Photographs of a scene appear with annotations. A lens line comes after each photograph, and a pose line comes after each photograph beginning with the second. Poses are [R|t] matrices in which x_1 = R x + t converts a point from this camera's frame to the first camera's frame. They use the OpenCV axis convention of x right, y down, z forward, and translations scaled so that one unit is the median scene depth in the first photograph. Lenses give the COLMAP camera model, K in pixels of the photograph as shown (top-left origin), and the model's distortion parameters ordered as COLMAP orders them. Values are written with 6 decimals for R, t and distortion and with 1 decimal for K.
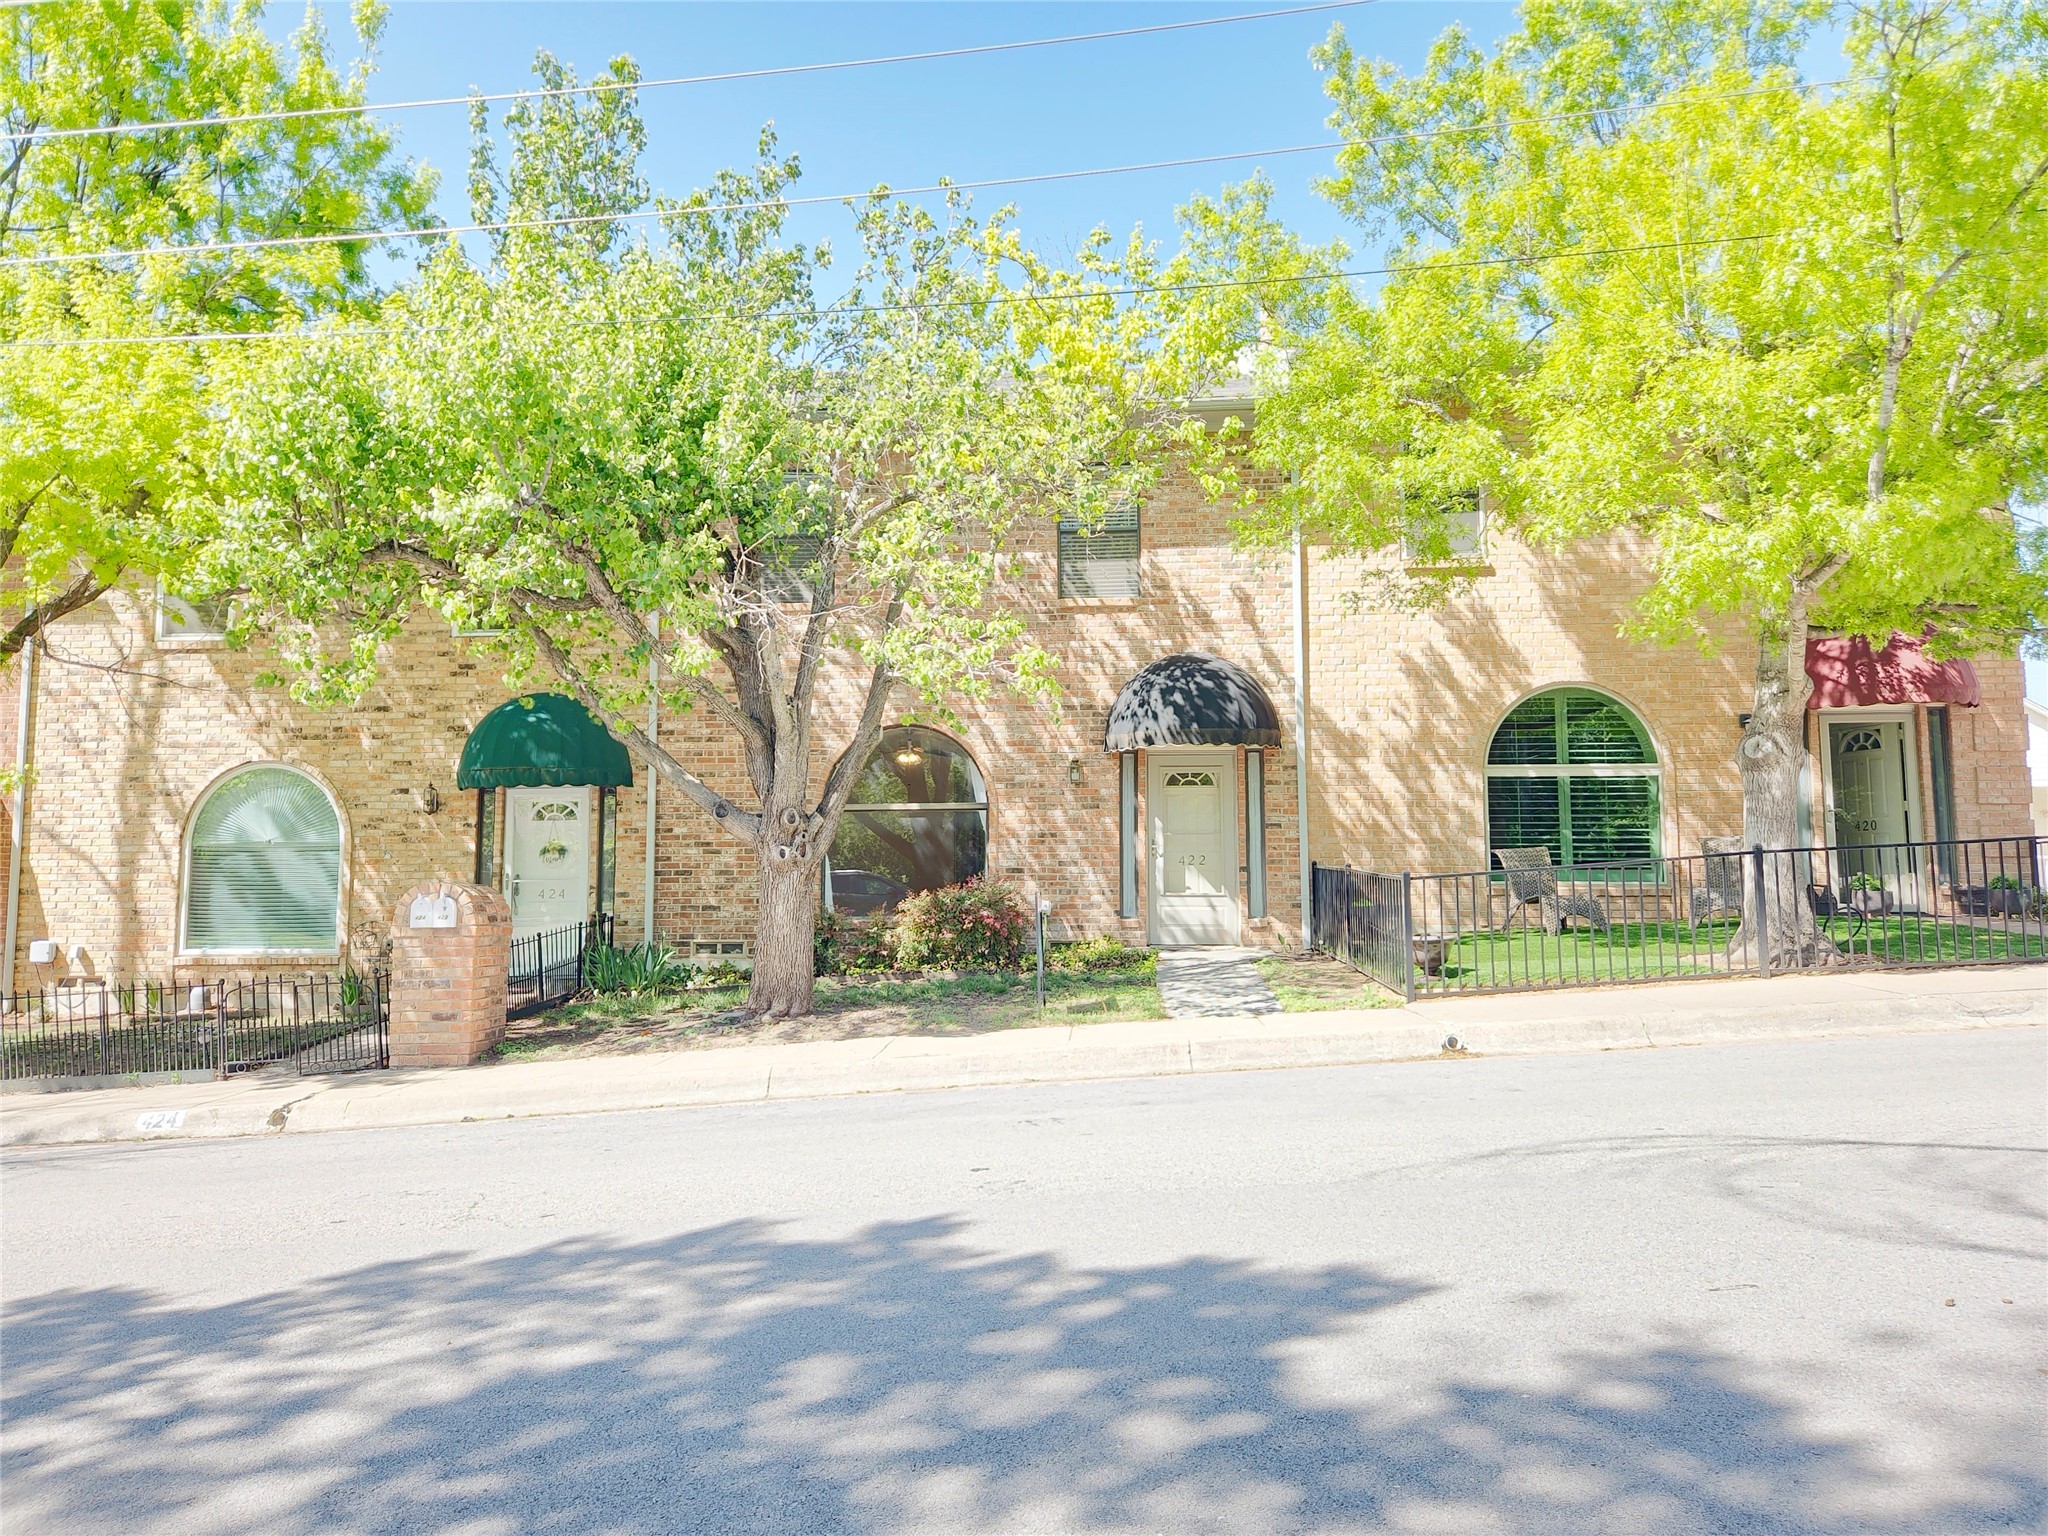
lens RADIAL K [[1375.2, 0, 1019.1], [0, 1375.2, 736.4], [0, 0, 1]] dist [0.051012, -0.010935]
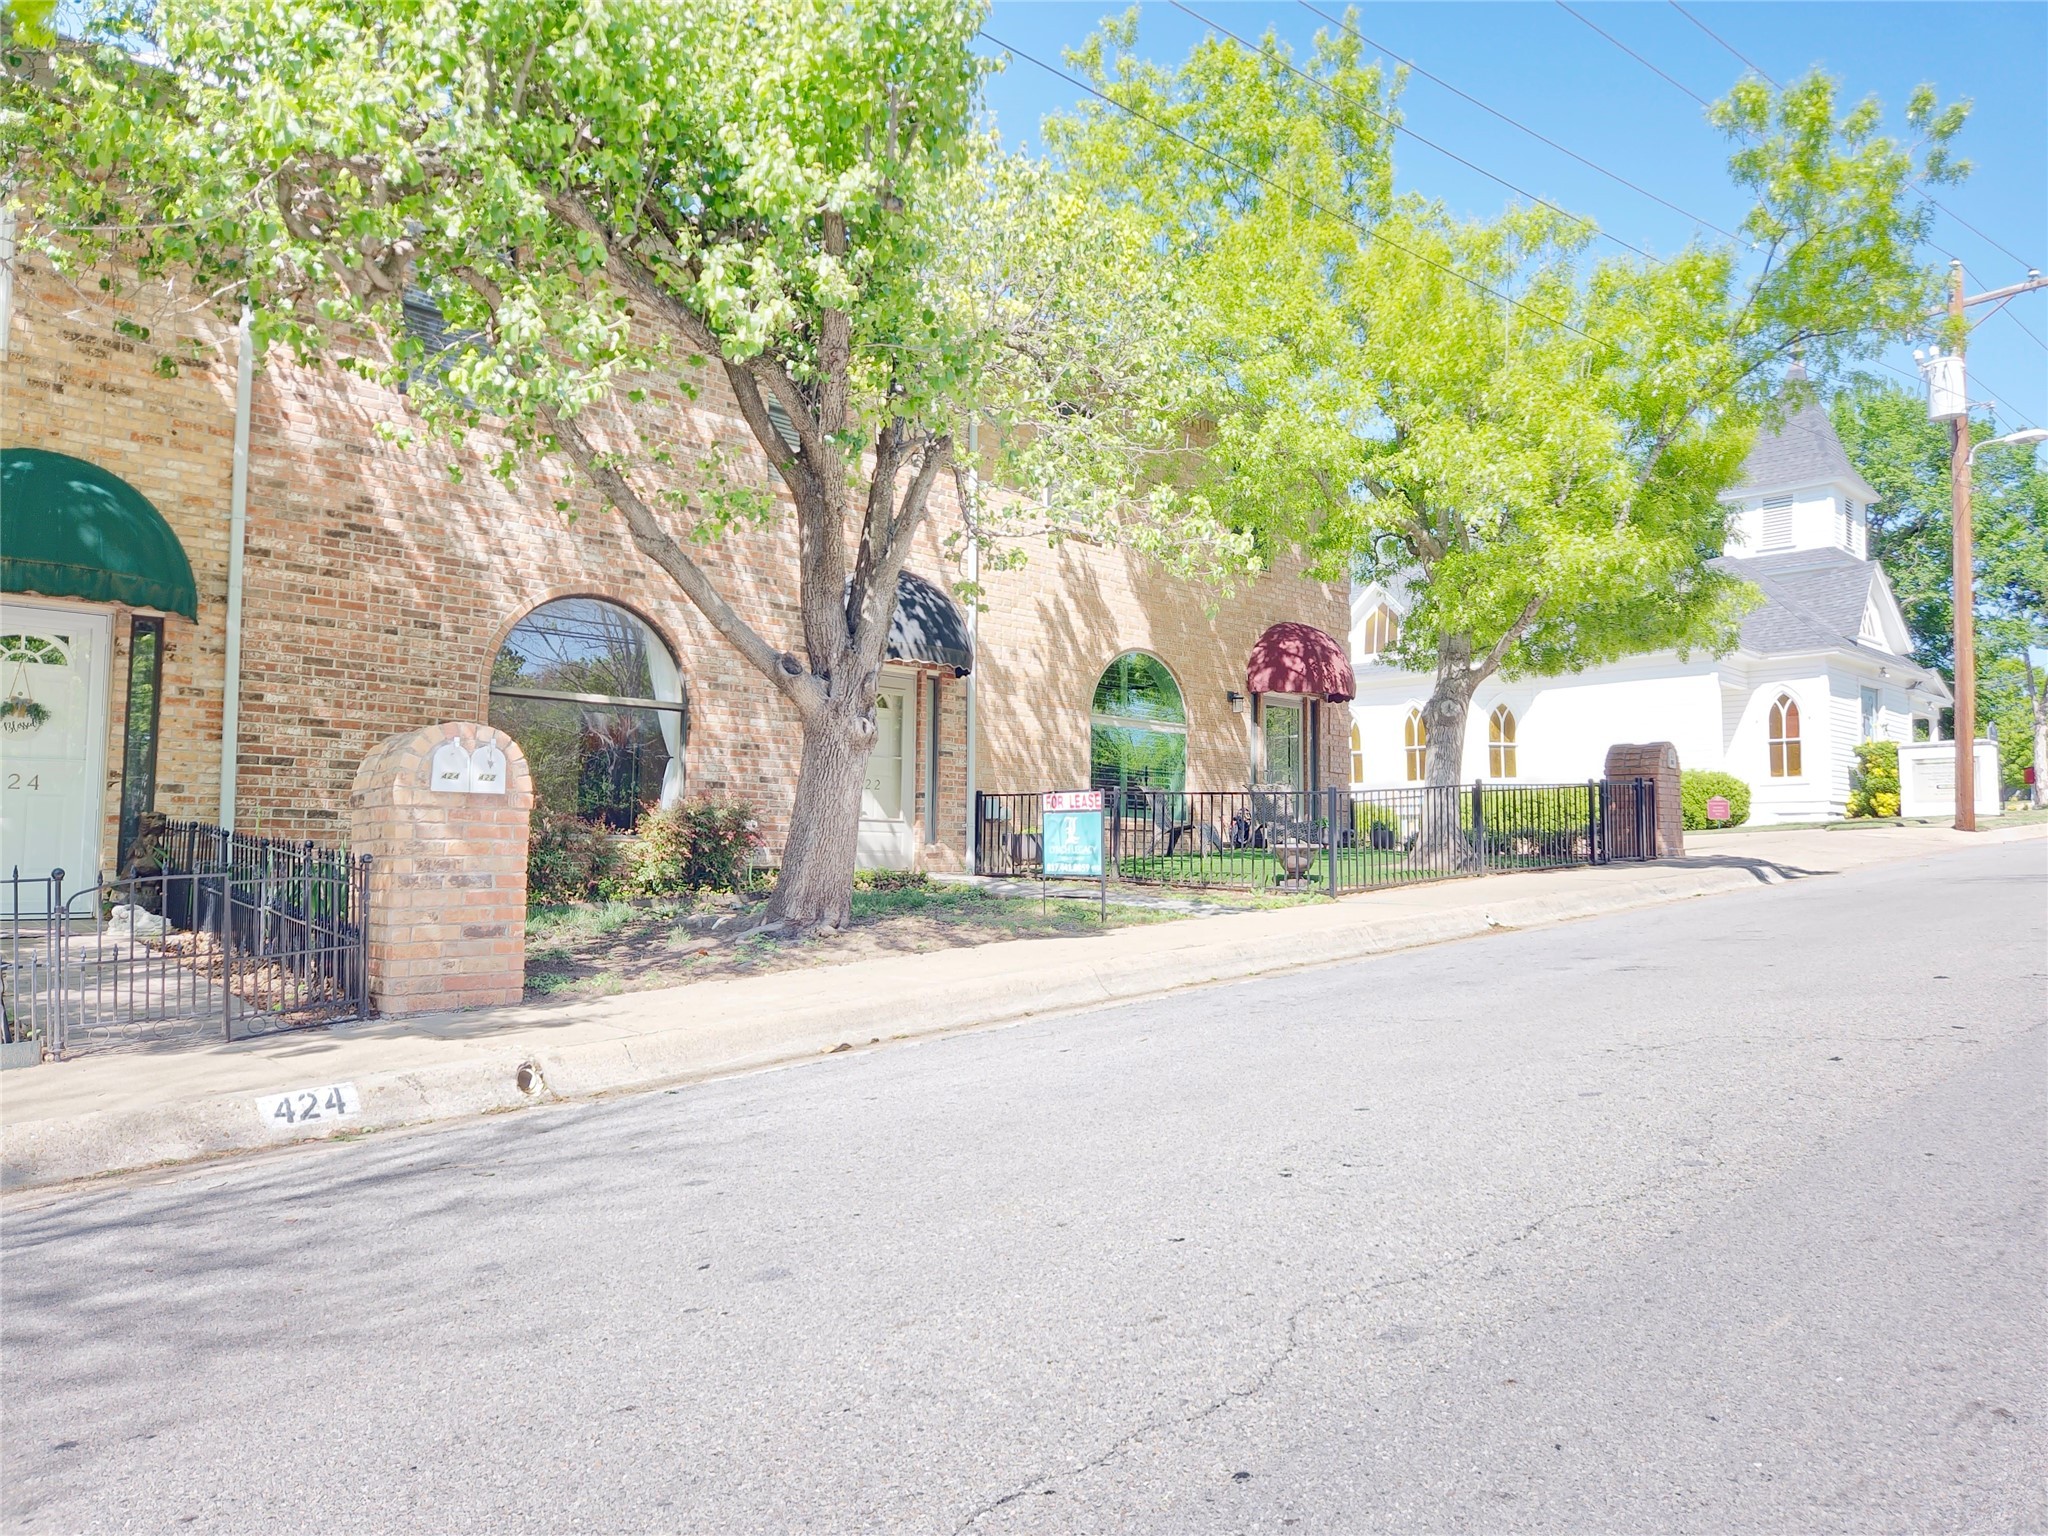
lens RADIAL K [[1375.2, 0, 1026.1], [0, 1375.2, 774.6], [0, 0, 1]] dist [0.051012, -0.010935]
pose [[0.680750, 0.060259, 0.730033, -0.503365], [-0.085801, 0.996310, -0.002230, 0.076989], [-0.727473, -0.061119, 0.683409, 0.269402]]
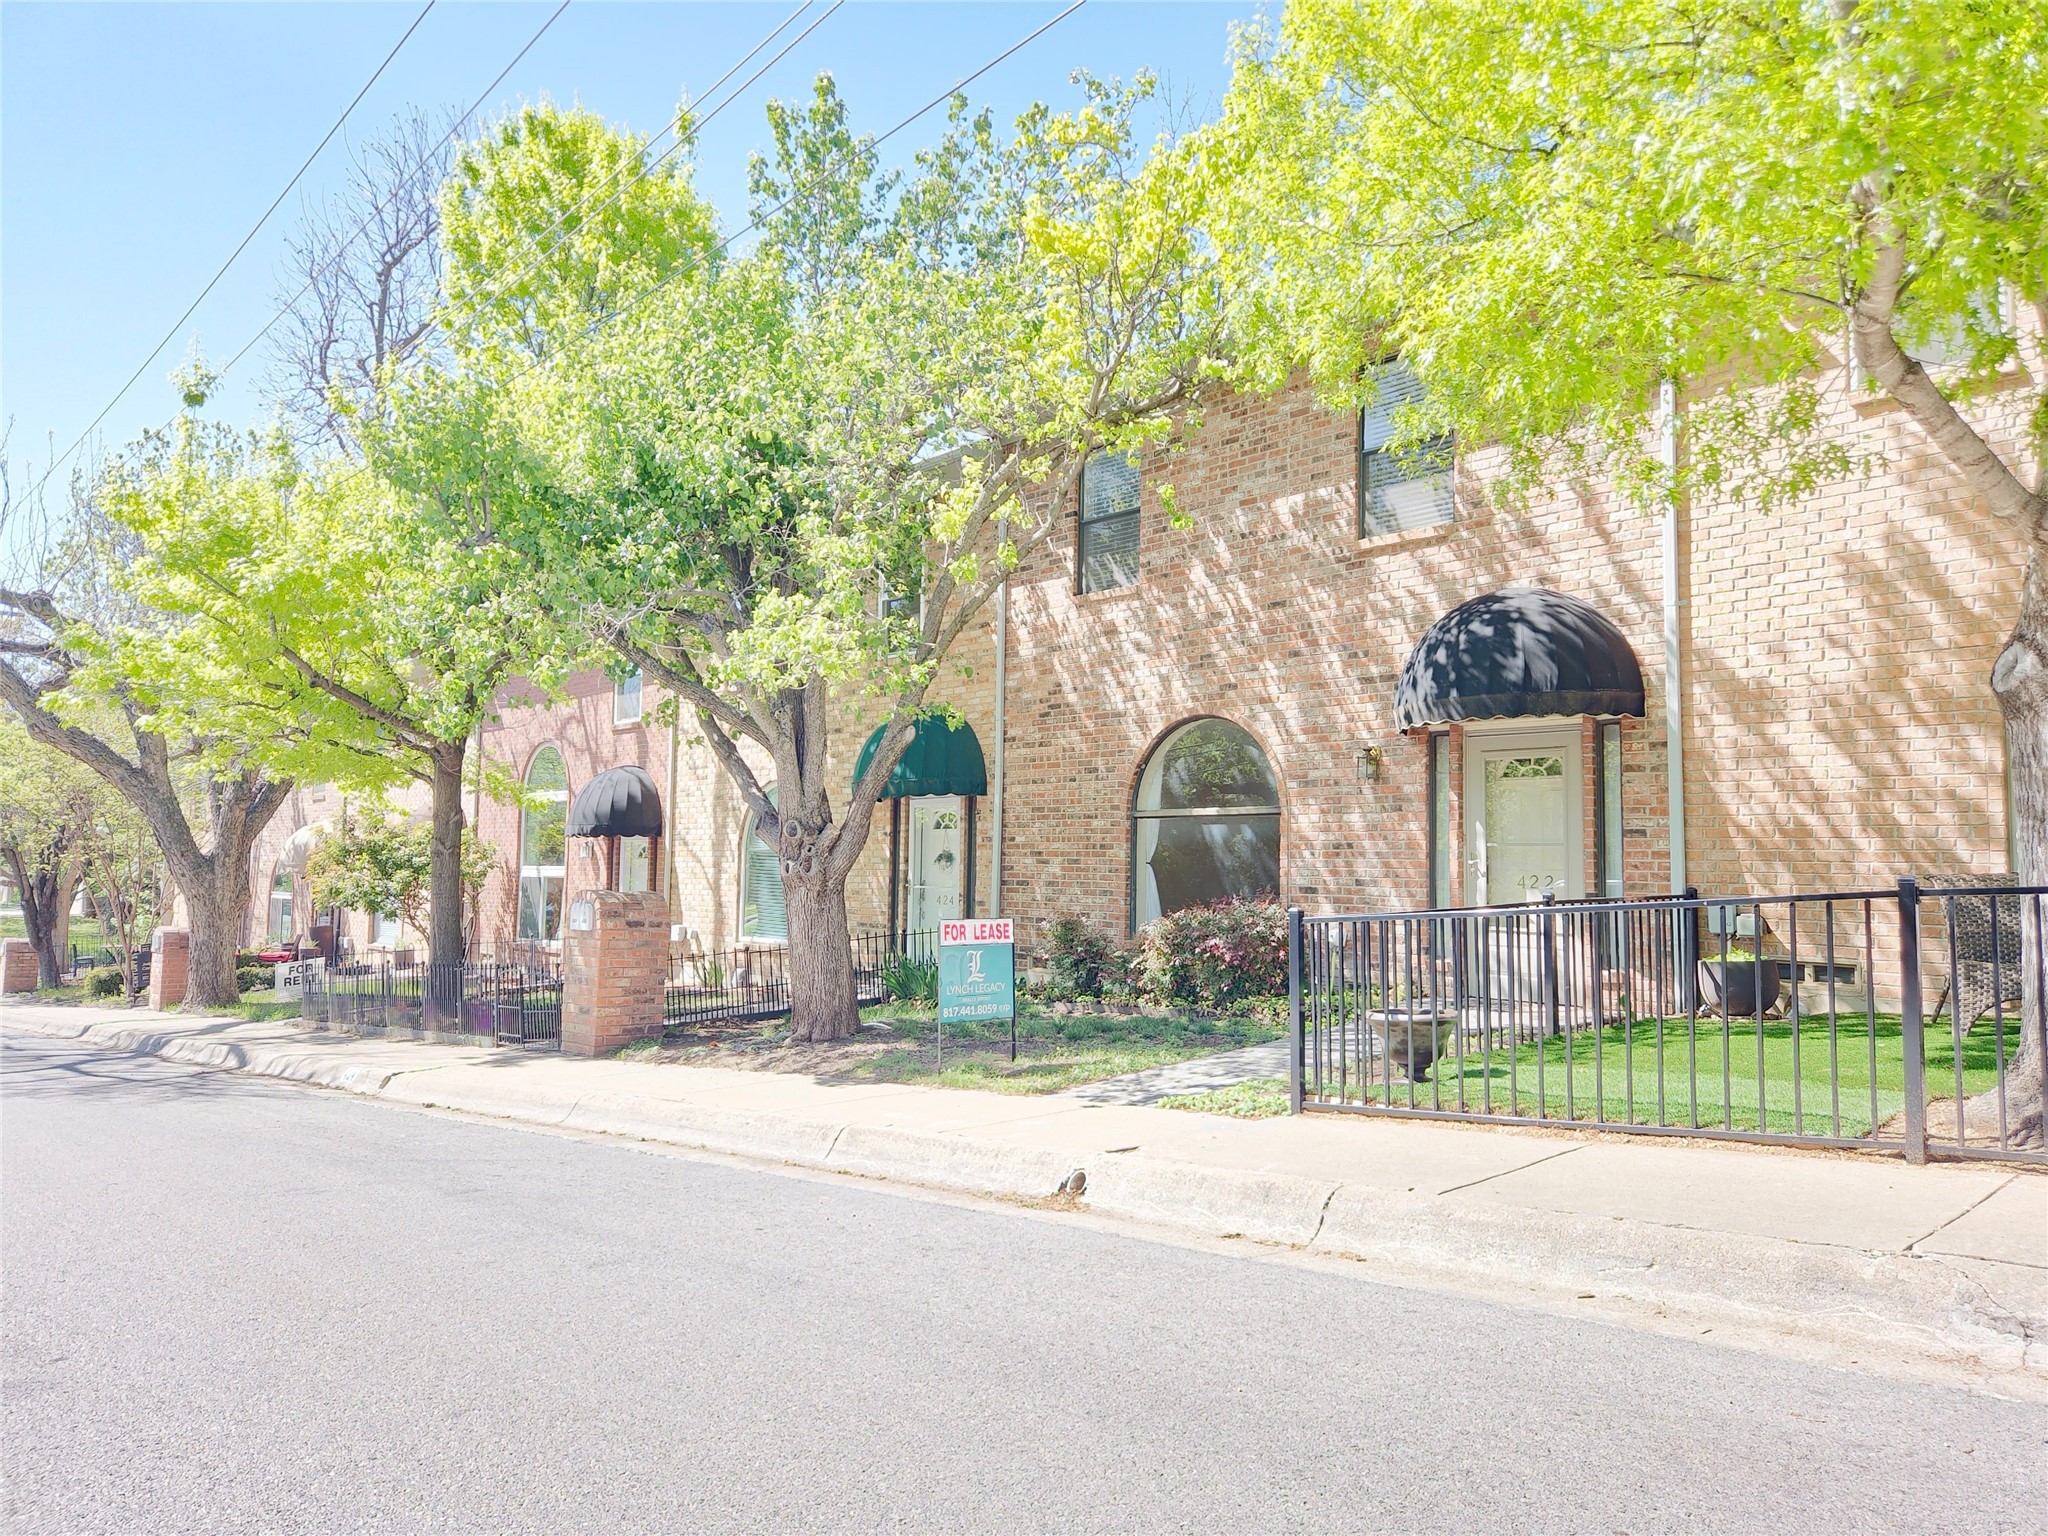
lens RADIAL K [[1375.2, 0, 1027.0], [0, 1375.2, 763.9], [0, 0, 1]] dist [0.051012, -0.010935]
pose [[0.731396, -0.038776, -0.680849, 0.425826], [0.051761, 0.998659, -0.001272, 0.017161], [0.679986, -0.034311, 0.732422, 0.305612]]
